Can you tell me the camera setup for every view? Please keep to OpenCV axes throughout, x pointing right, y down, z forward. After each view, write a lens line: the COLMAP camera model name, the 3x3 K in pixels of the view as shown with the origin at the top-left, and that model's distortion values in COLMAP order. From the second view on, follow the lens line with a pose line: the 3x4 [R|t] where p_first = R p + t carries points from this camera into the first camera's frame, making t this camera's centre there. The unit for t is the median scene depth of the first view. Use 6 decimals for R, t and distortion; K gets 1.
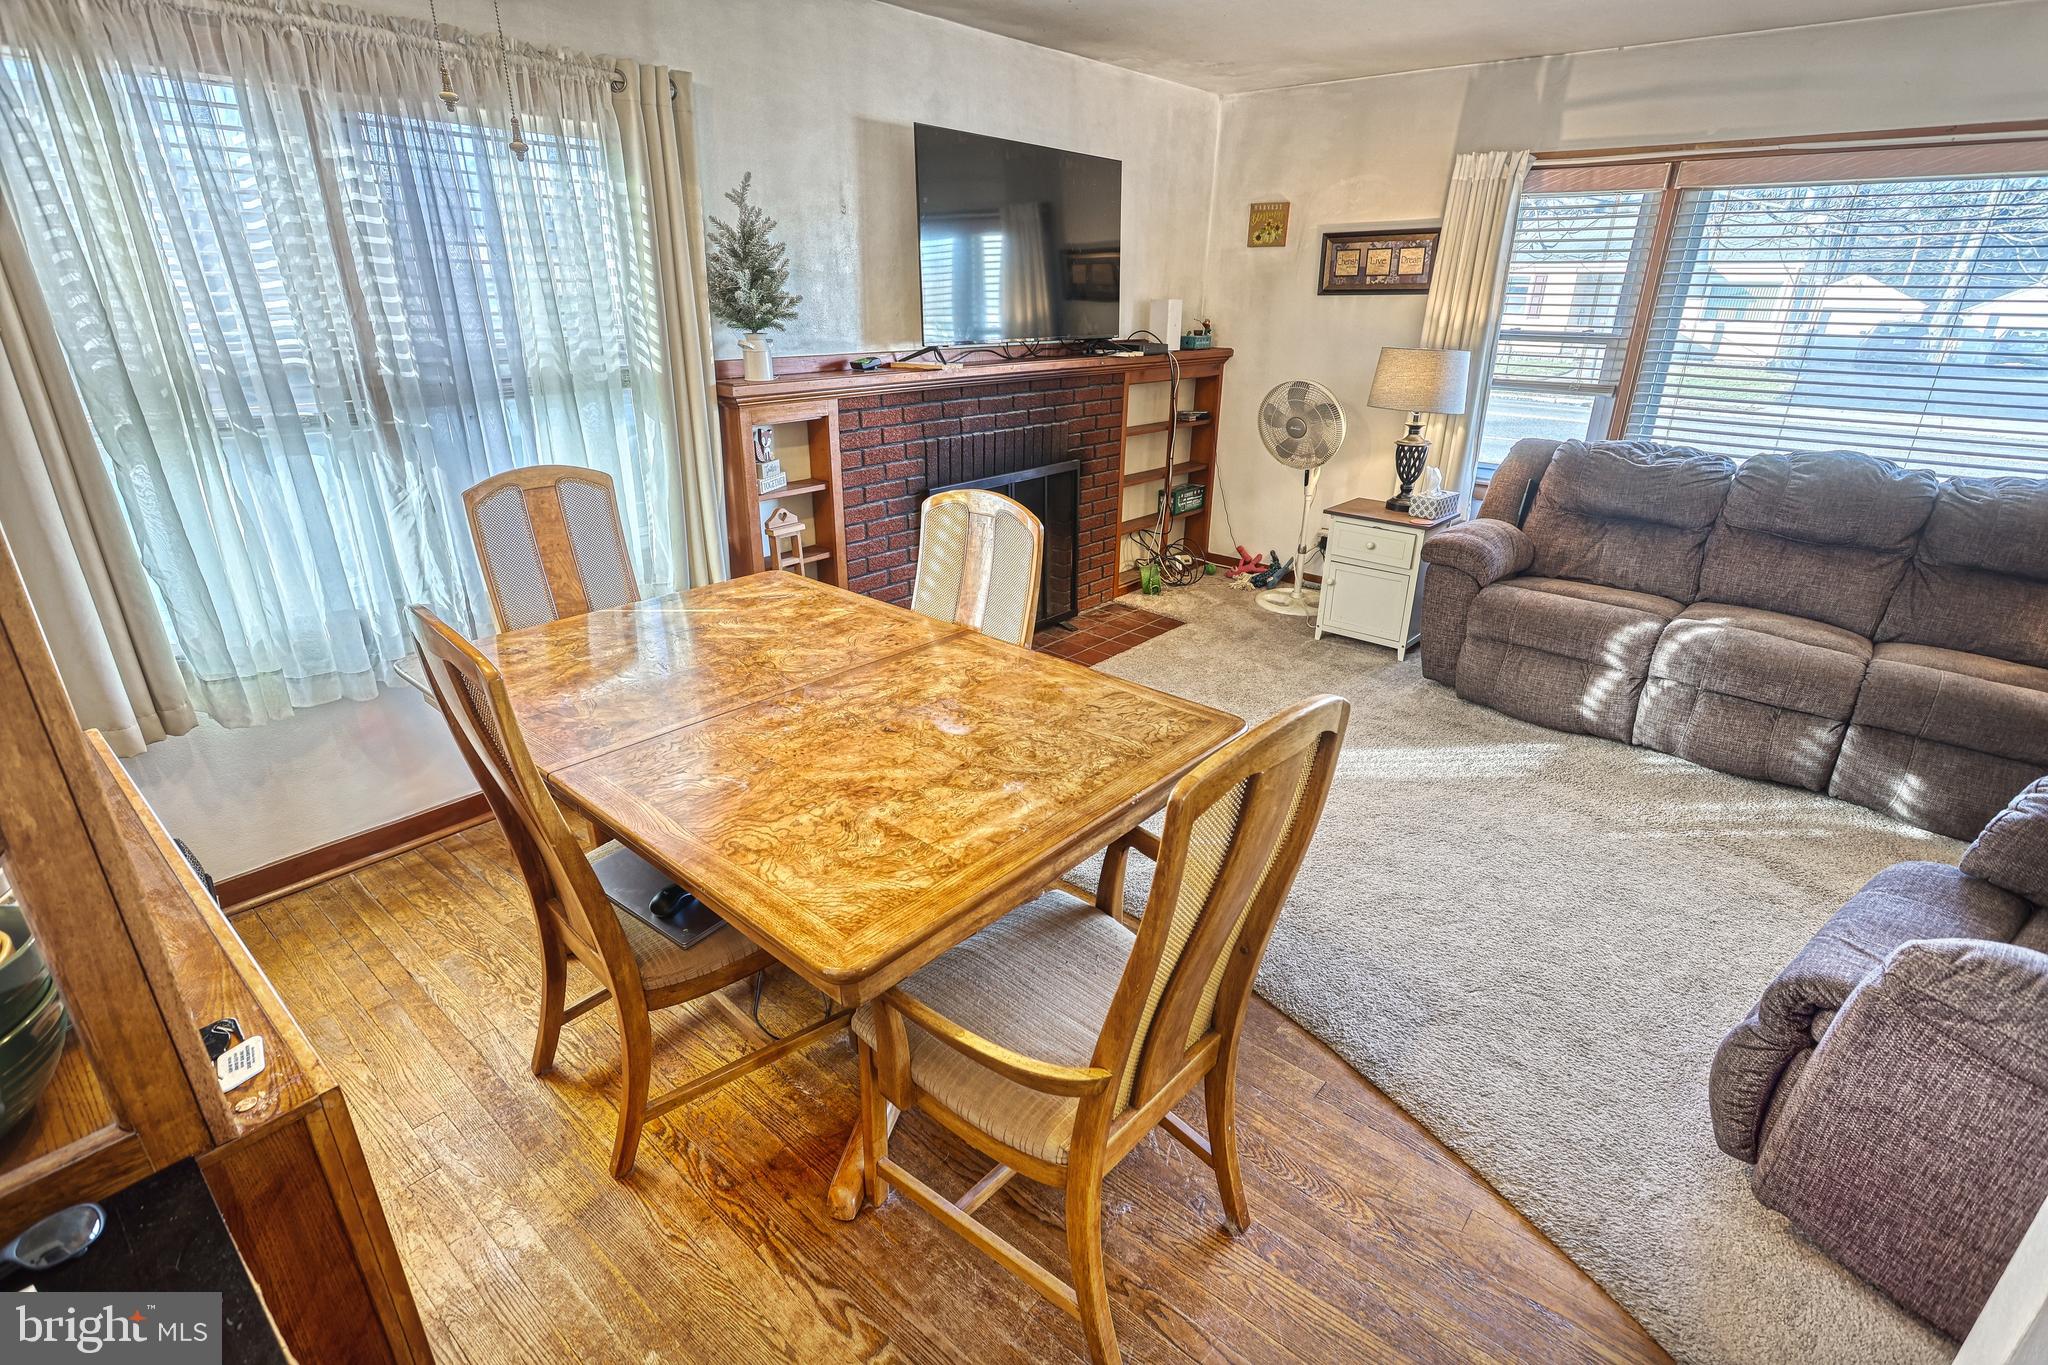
lens RADIAL K [[960.8, 0, 1024.0], [0, 960.8, 682.5], [0, 0, 1]] dist [0.001419, 0.000185]
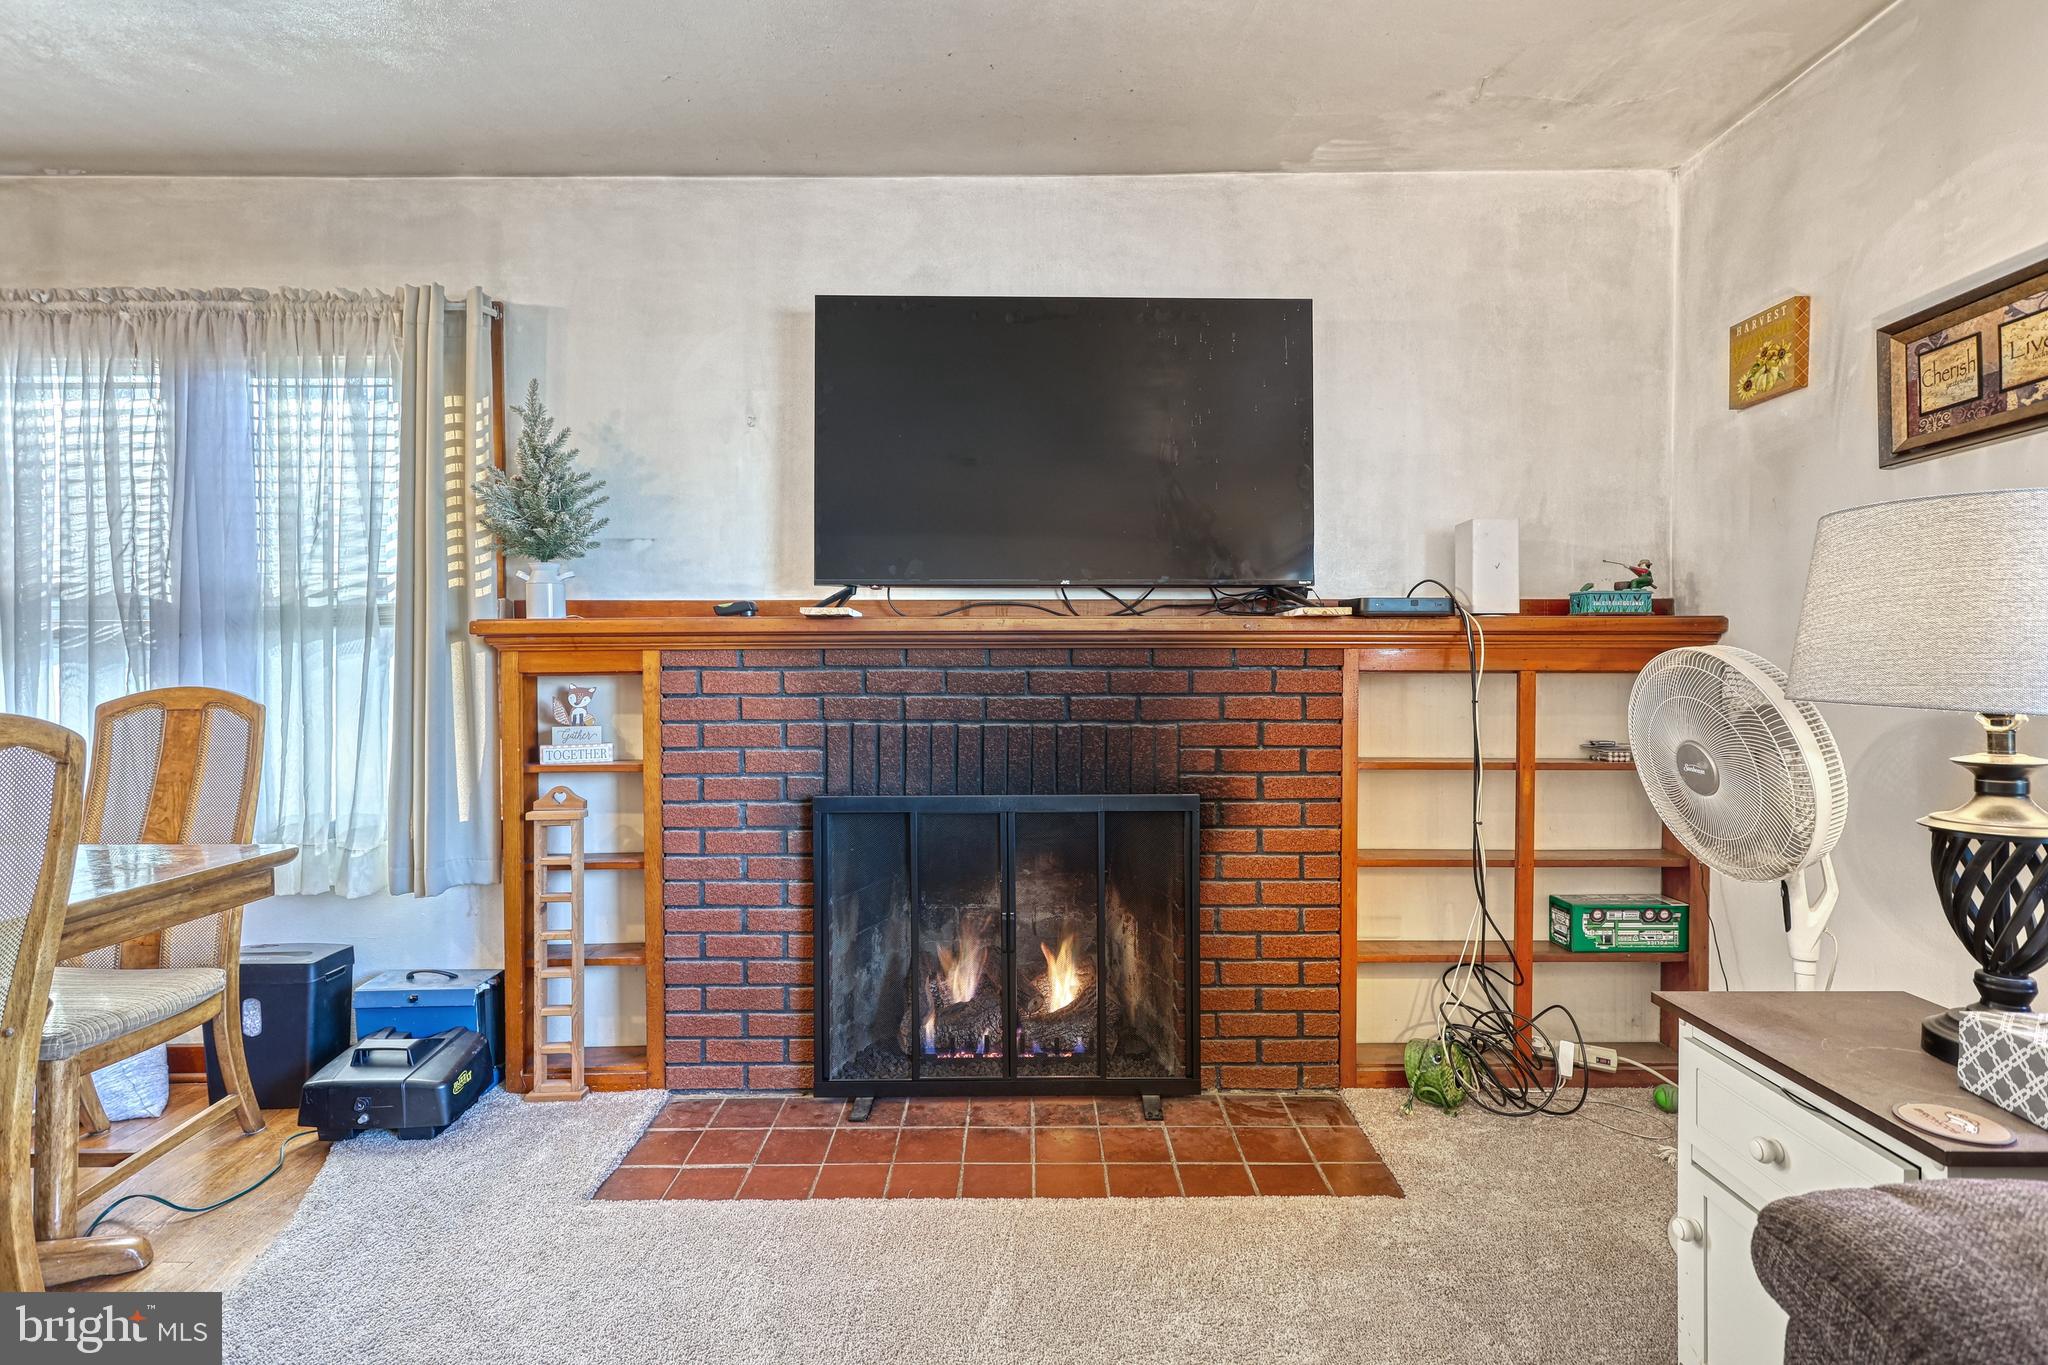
lens RADIAL K [[958.6, 0, 1024.0], [0, 958.6, 682.5], [0, 0, 1]] dist [0.001030, 0.000089]
pose [[0.657539, 0.003096, -0.753414, 0.381558], [-0.275825, 0.931558, -0.236897, -0.128275], [0.701116, 0.363580, 0.613389, 0.547332]]
